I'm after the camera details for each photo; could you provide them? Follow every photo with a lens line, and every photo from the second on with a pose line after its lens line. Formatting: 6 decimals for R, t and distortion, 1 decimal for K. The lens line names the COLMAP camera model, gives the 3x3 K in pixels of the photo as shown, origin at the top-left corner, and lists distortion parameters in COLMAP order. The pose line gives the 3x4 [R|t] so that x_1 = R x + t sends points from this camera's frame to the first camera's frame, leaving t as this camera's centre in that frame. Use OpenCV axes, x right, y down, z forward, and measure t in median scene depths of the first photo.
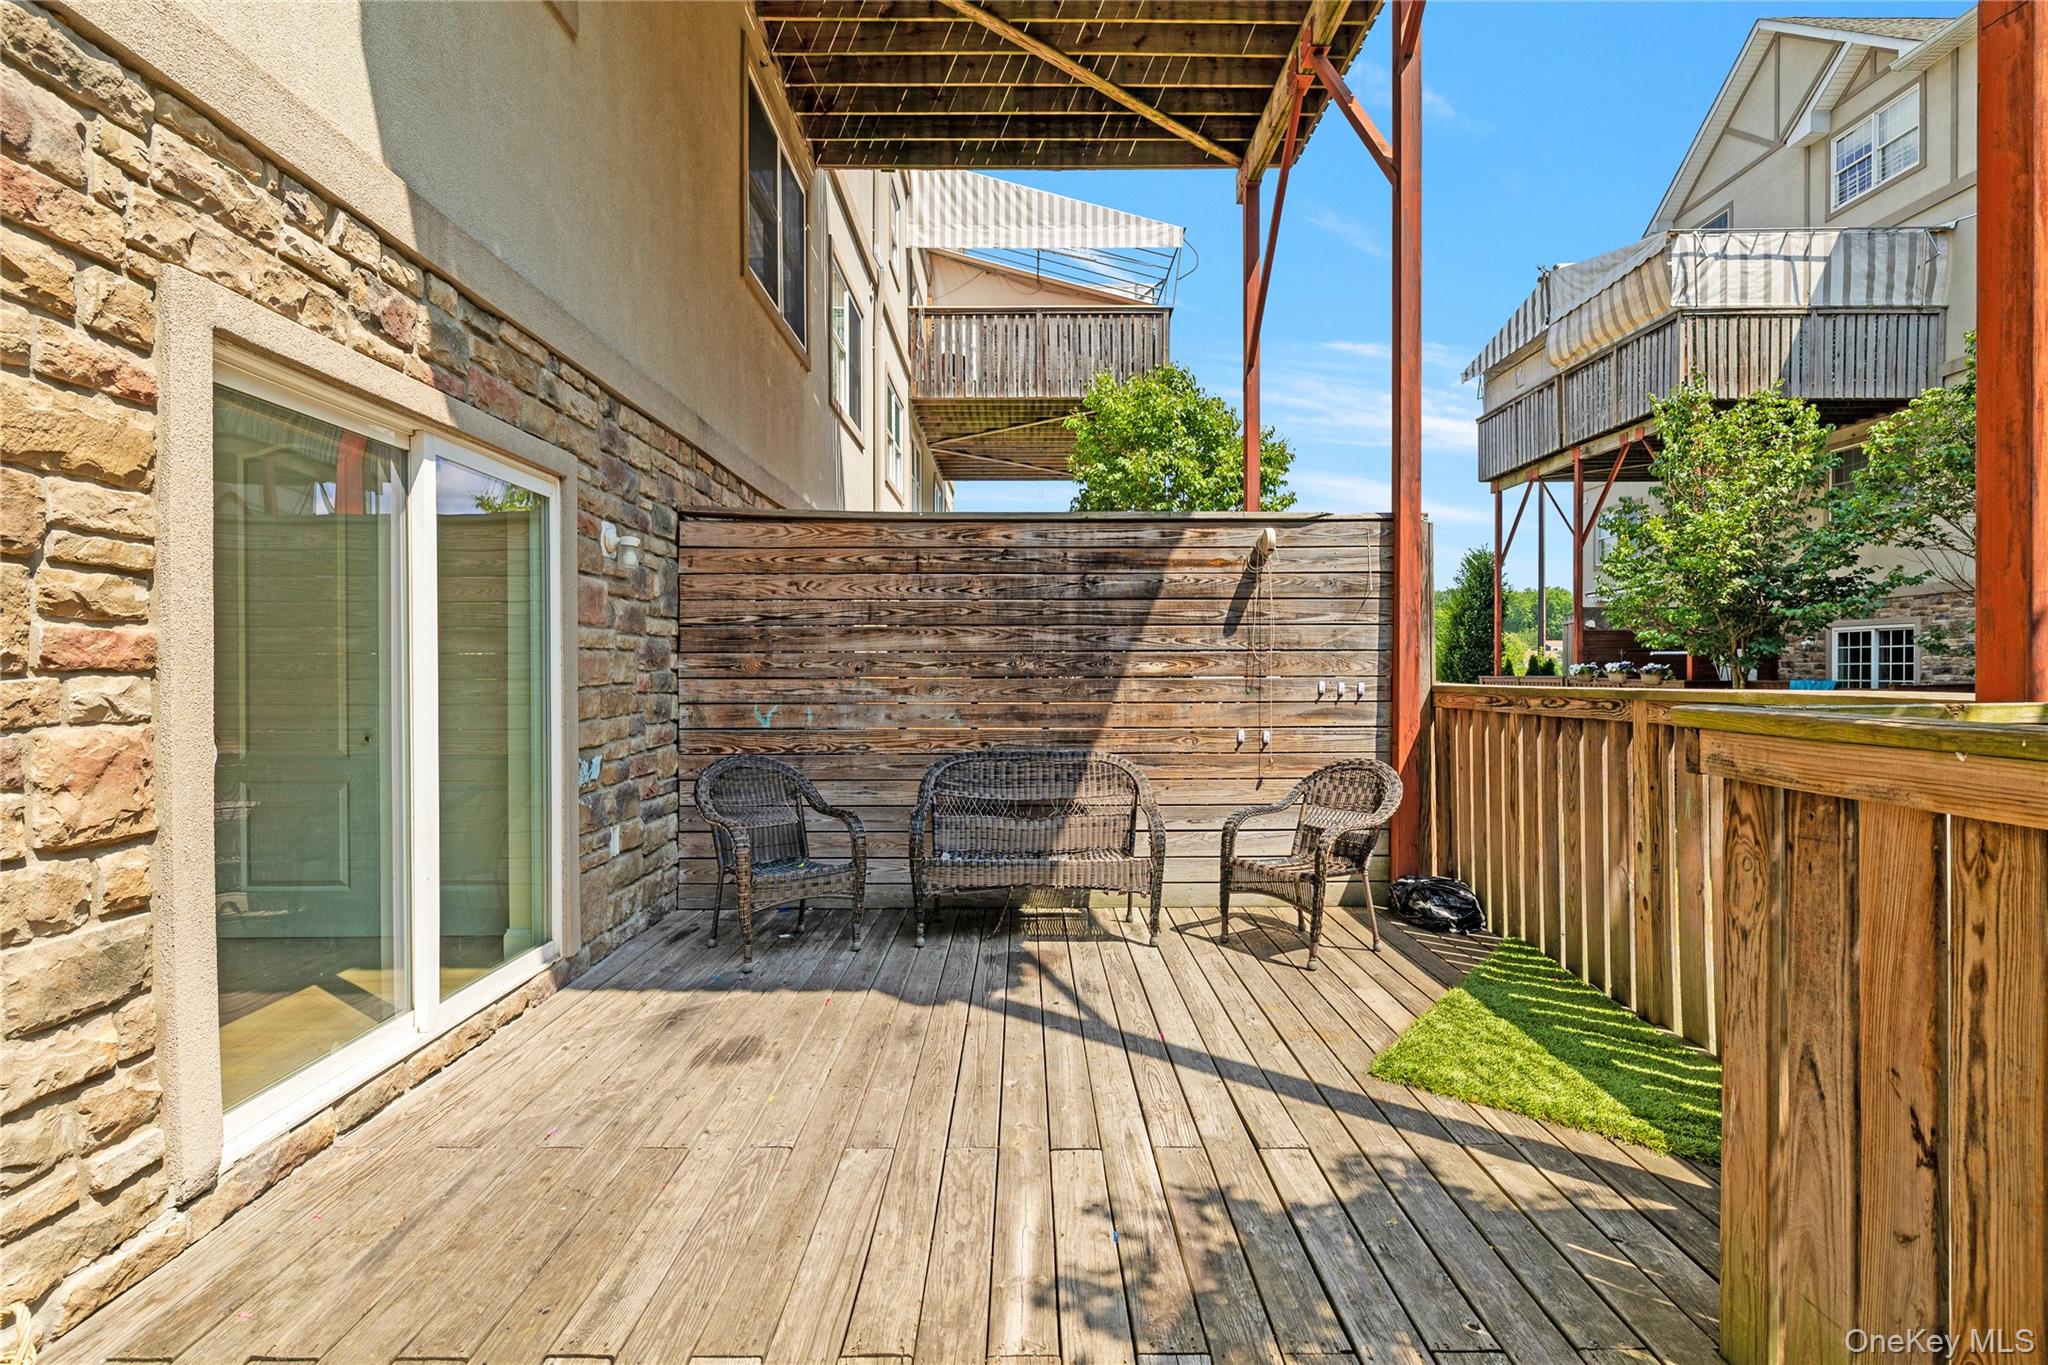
lens RADIAL K [[1006.9, 0, 1015.9], [0, 1006.9, 705.5], [0, 0, 1]] dist [-0.013097, 0.000476]
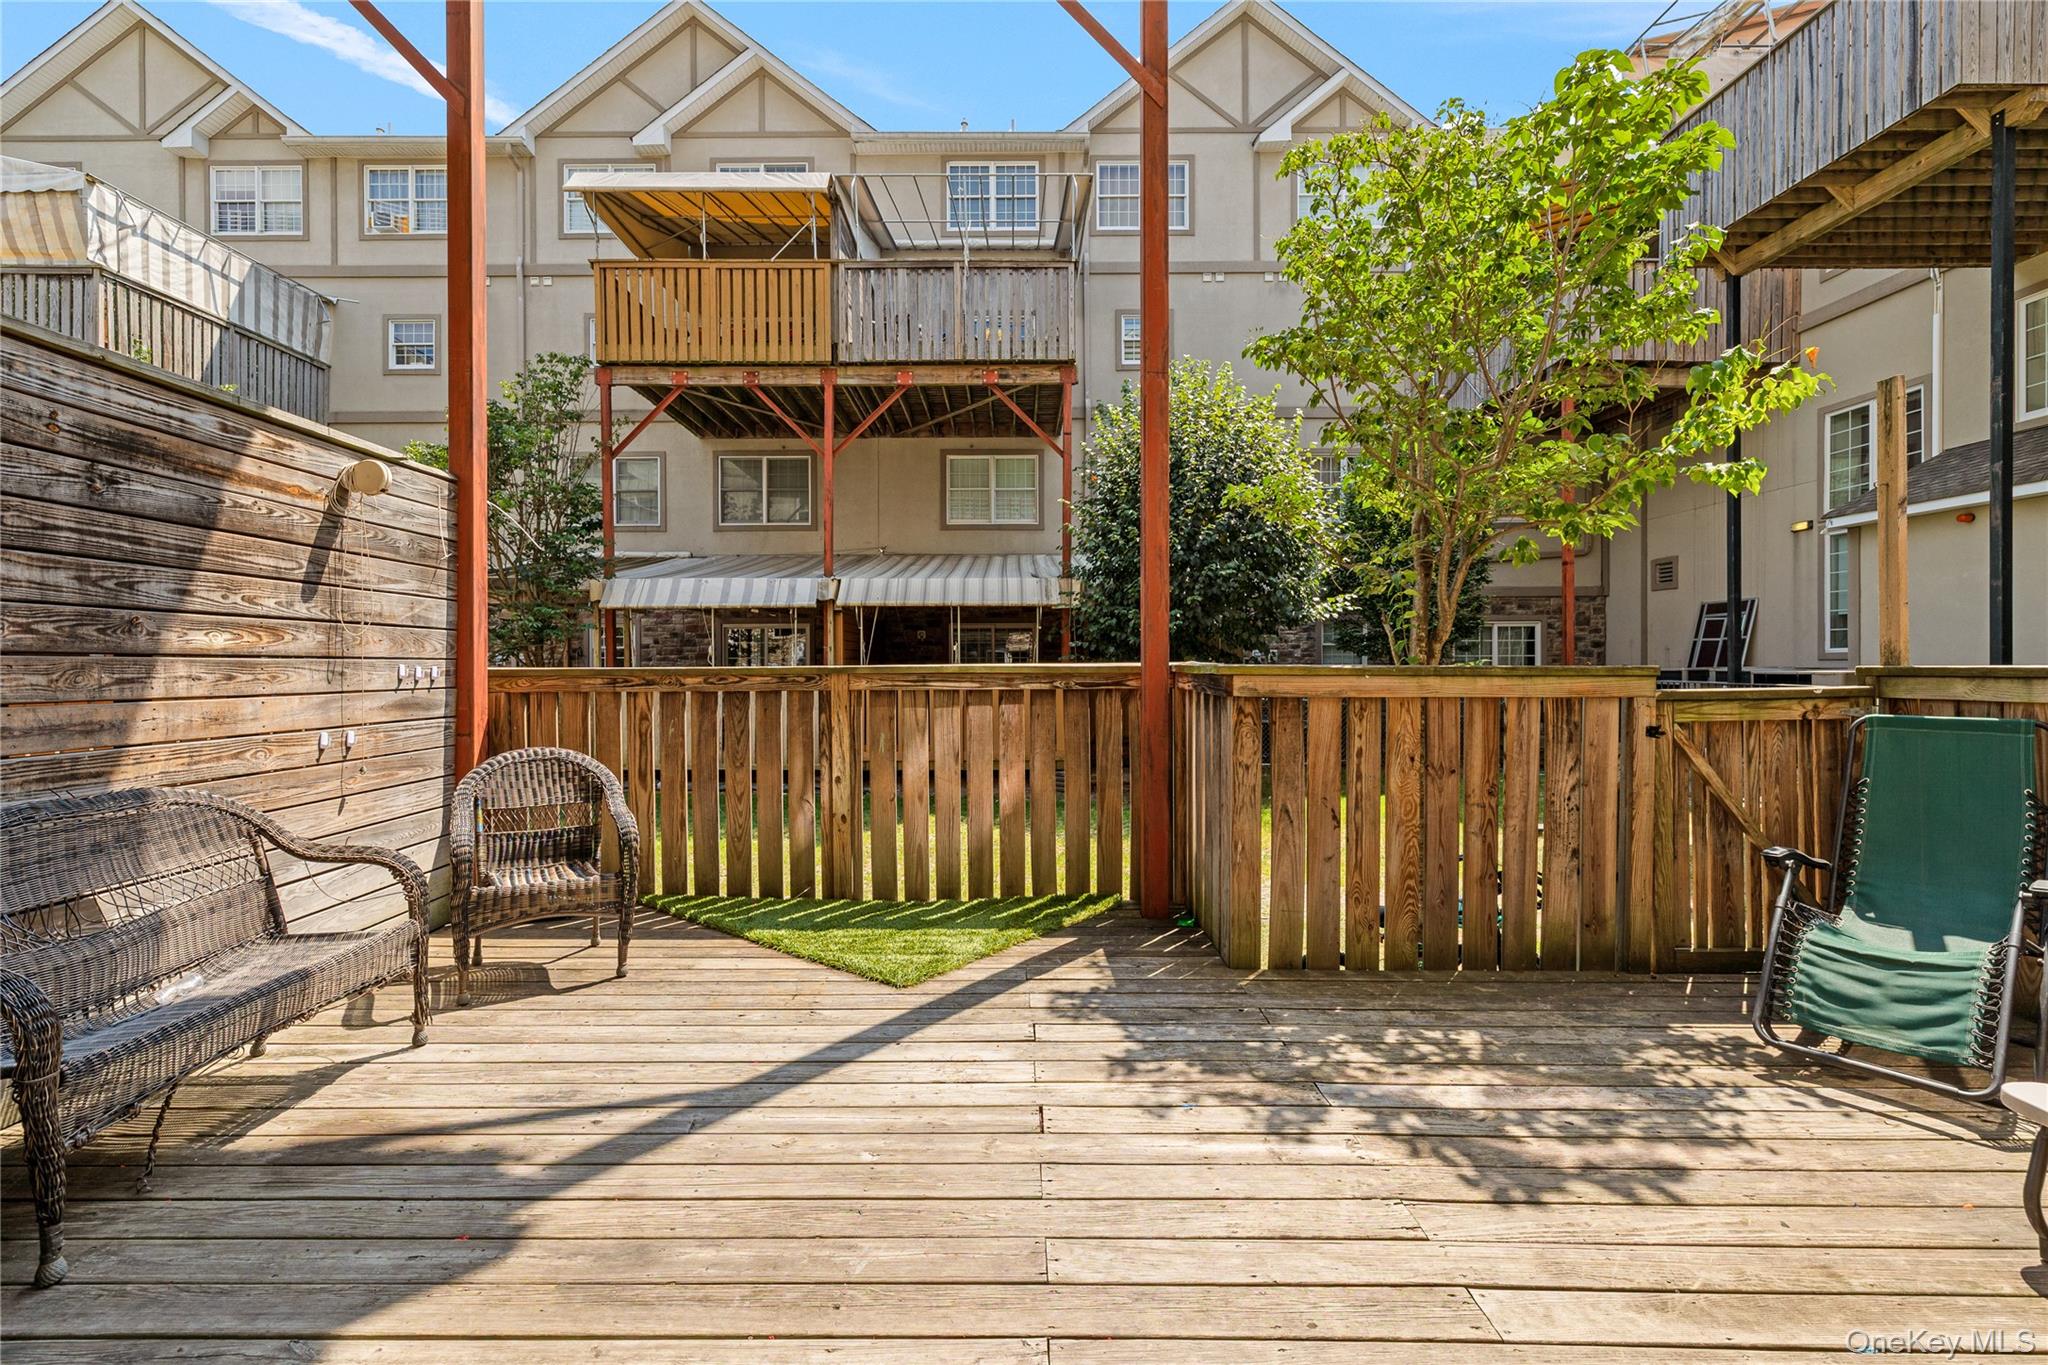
lens RADIAL K [[882.7, 0, 1009.3], [0, 882.7, 677.9], [0, 0, 1]] dist [0.000703, 0.000361]
pose [[-0.016932, -0.009531, 0.999811, -0.410677], [0.036712, 0.999274, 0.010148, -0.002511], [-0.999182, 0.036877, -0.016570, 0.525918]]
